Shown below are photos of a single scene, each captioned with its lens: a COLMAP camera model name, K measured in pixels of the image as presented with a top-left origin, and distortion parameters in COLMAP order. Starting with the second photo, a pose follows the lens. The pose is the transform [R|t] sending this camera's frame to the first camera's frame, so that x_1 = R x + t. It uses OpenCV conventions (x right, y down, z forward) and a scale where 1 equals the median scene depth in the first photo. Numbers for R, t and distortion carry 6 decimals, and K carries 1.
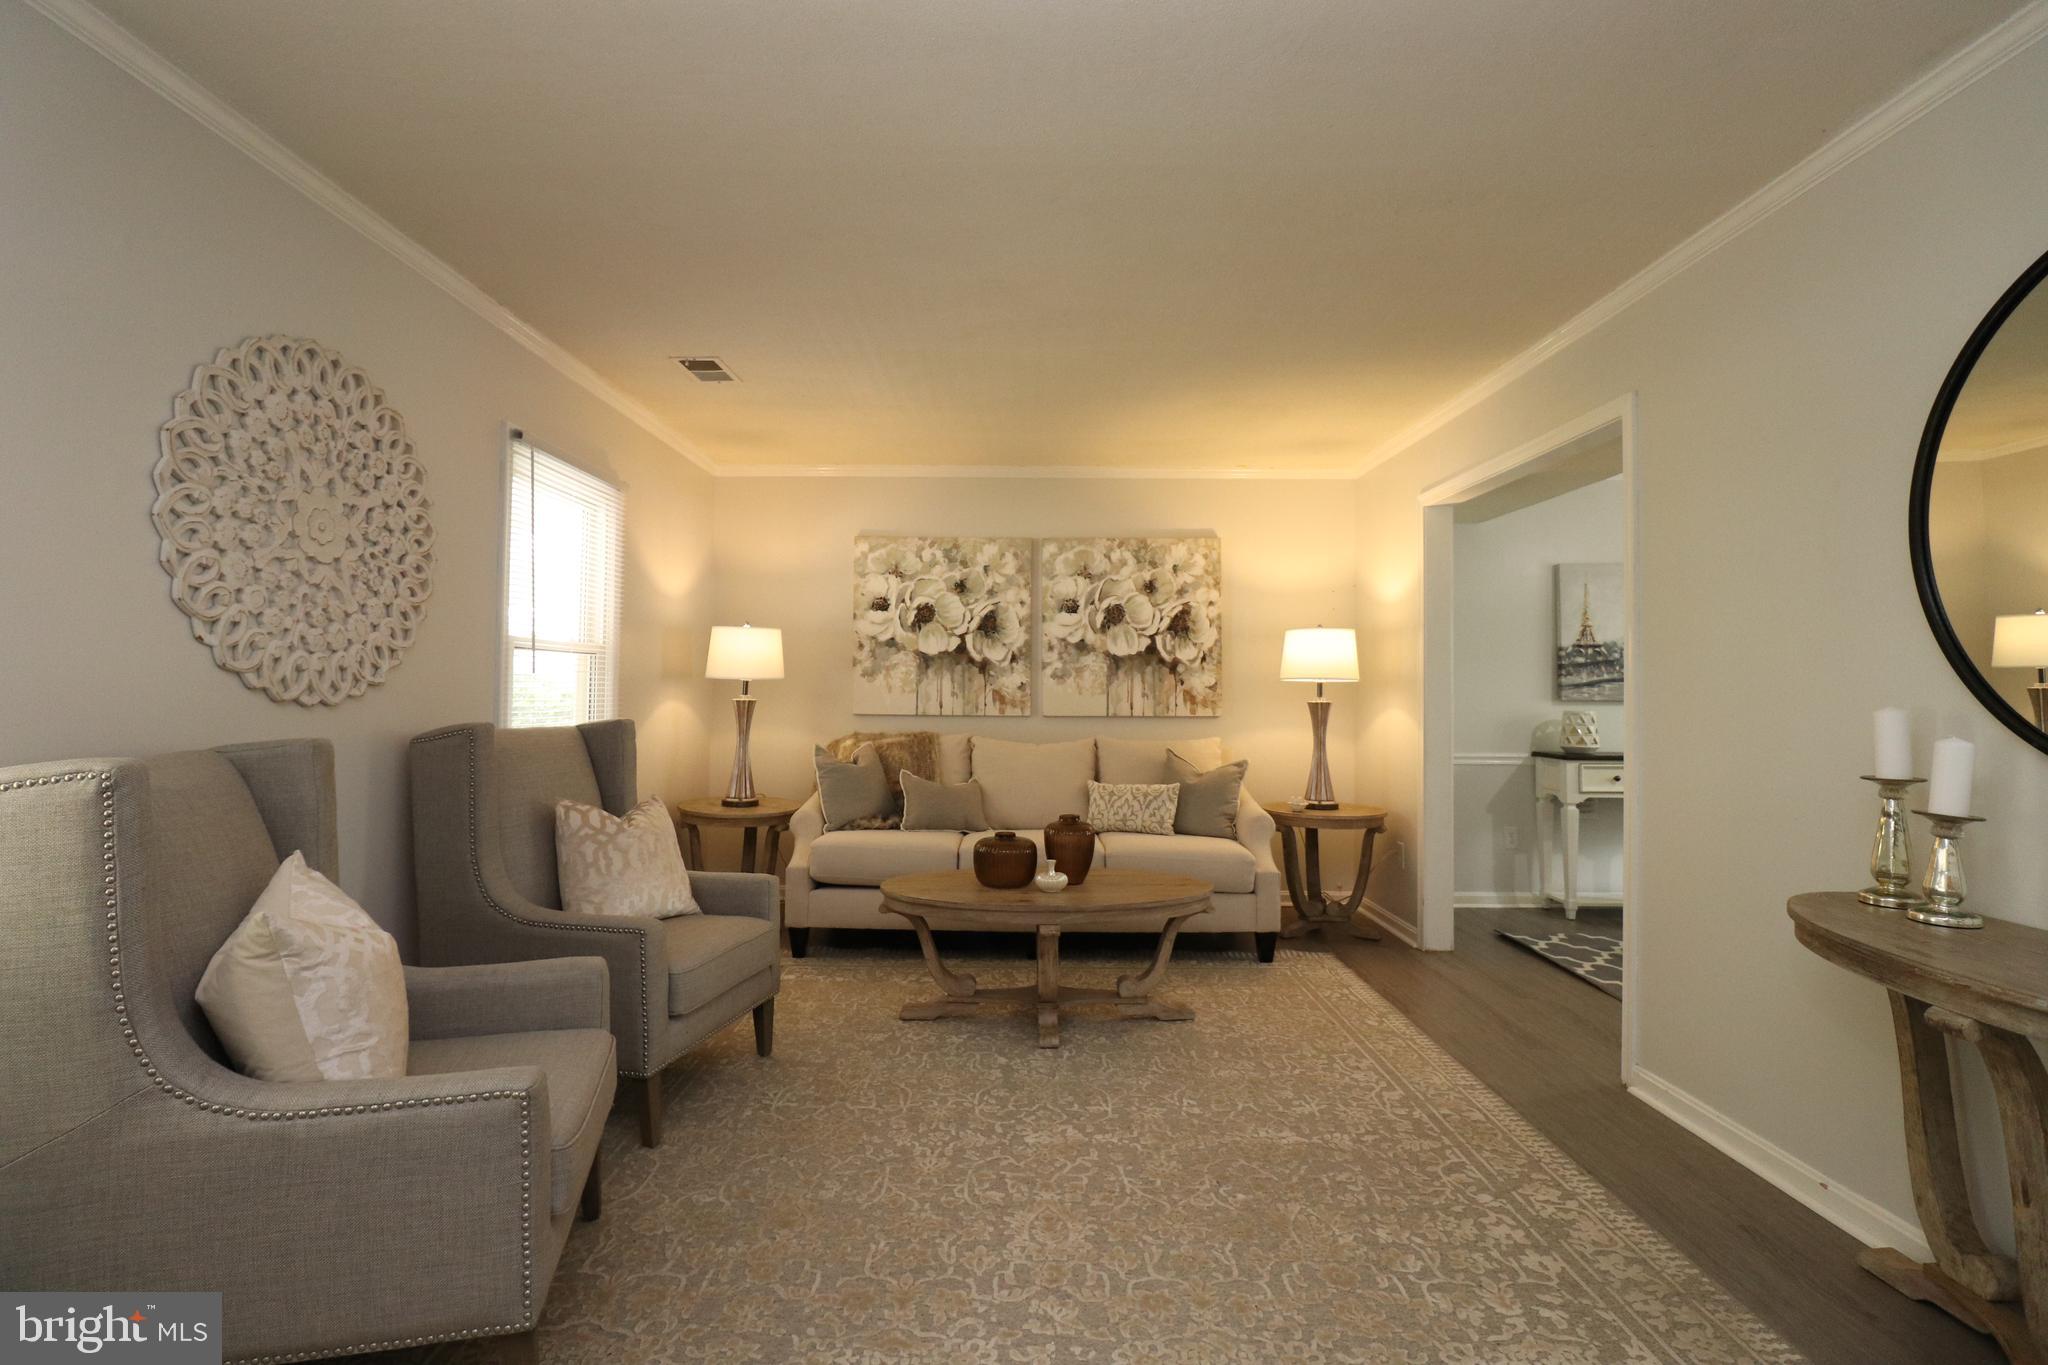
lens RADIAL K [[946.6, 0, 1009.7], [0, 946.6, 668.9], [0, 0, 1]] dist [-0.003217, -0.011866]
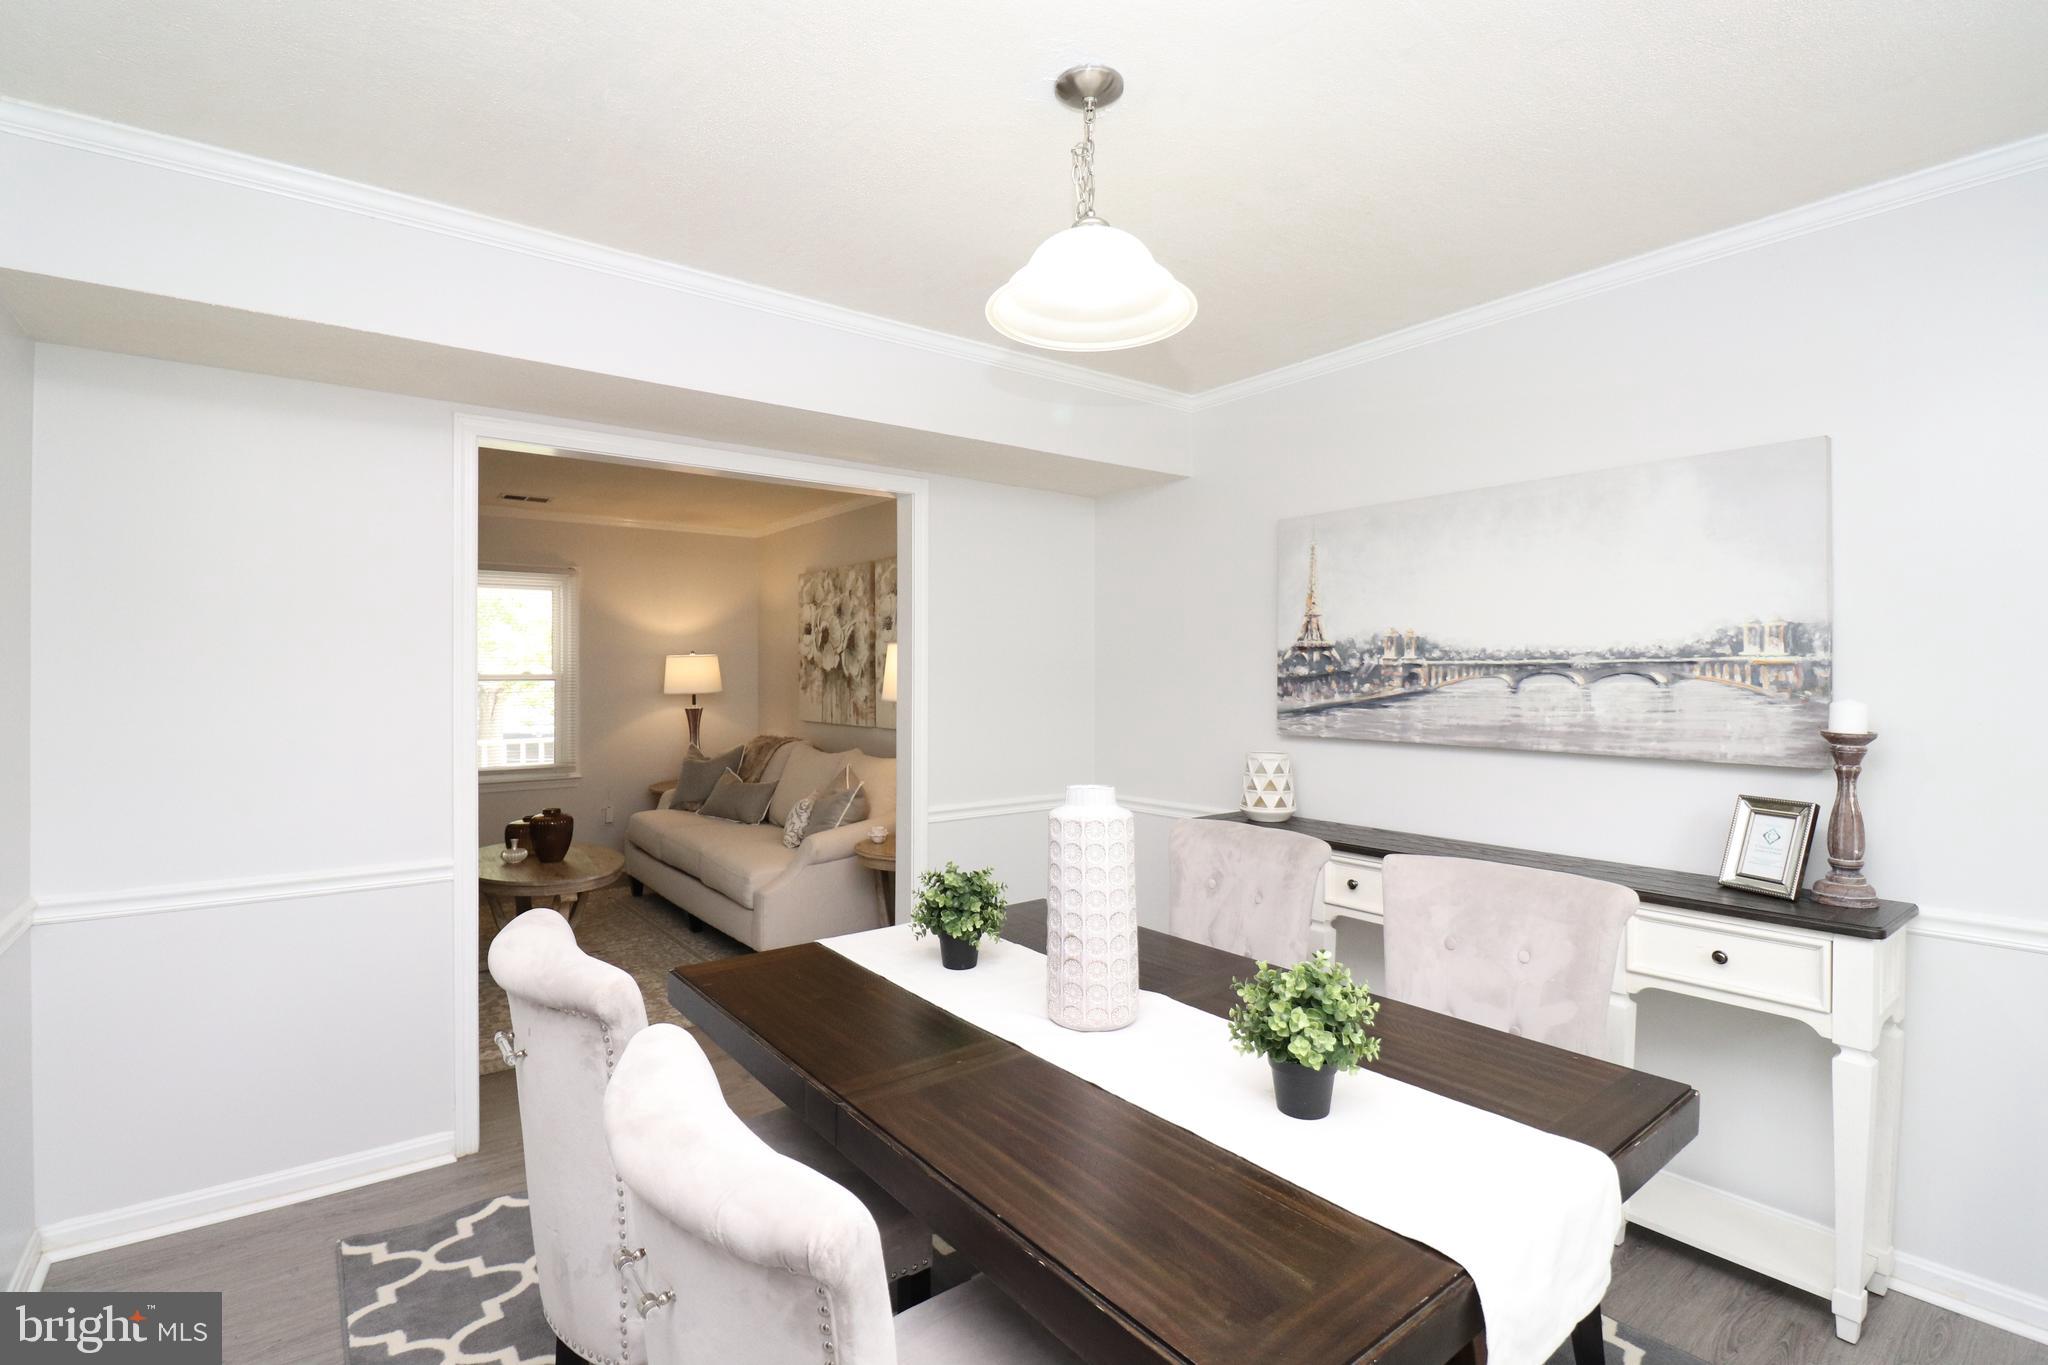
lens RADIAL K [[946.6, 0, 1014.3], [0, 946.6, 675.5], [0, 0, 1]] dist [-0.003217, -0.011866]
pose [[0.620213, -0.004722, -0.784419, 1.060030], [0.016203, 0.999846, 0.006792, -0.014872], [0.784266, -0.016922, 0.620194, 0.507393]]
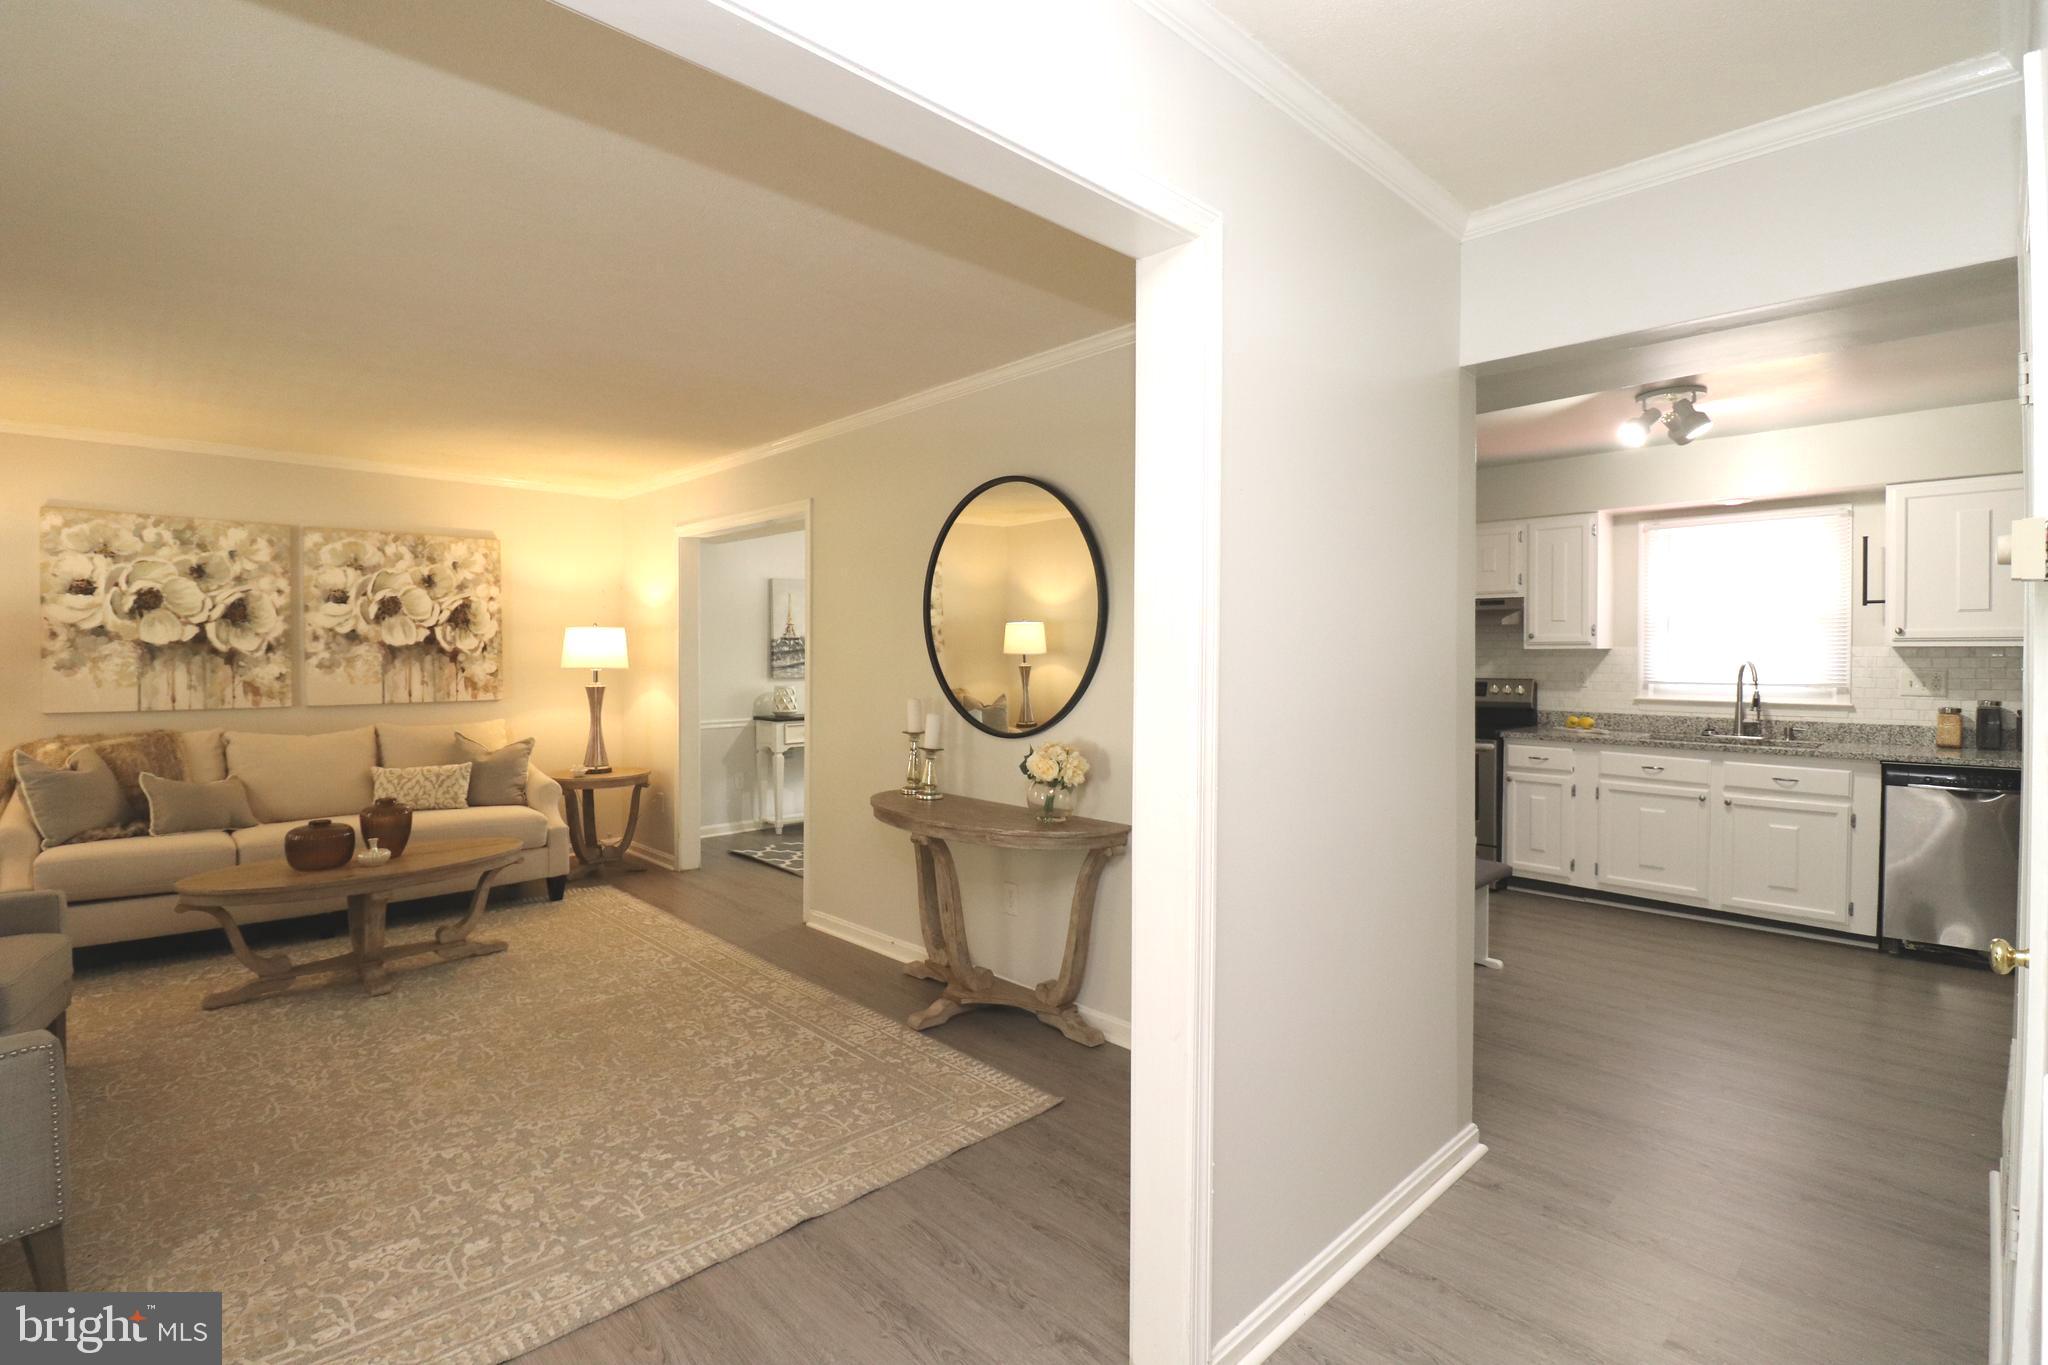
lens RADIAL K [[946.6, 0, 1017.2], [0, 946.6, 668.8], [0, 0, 1]] dist [-0.003217, -0.011866]
pose [[0.714646, -0.017121, 0.699277, -0.134808], [-0.013043, 0.999200, 0.037794, -0.040253], [-0.699365, -0.036130, 0.713851, -0.249331]]
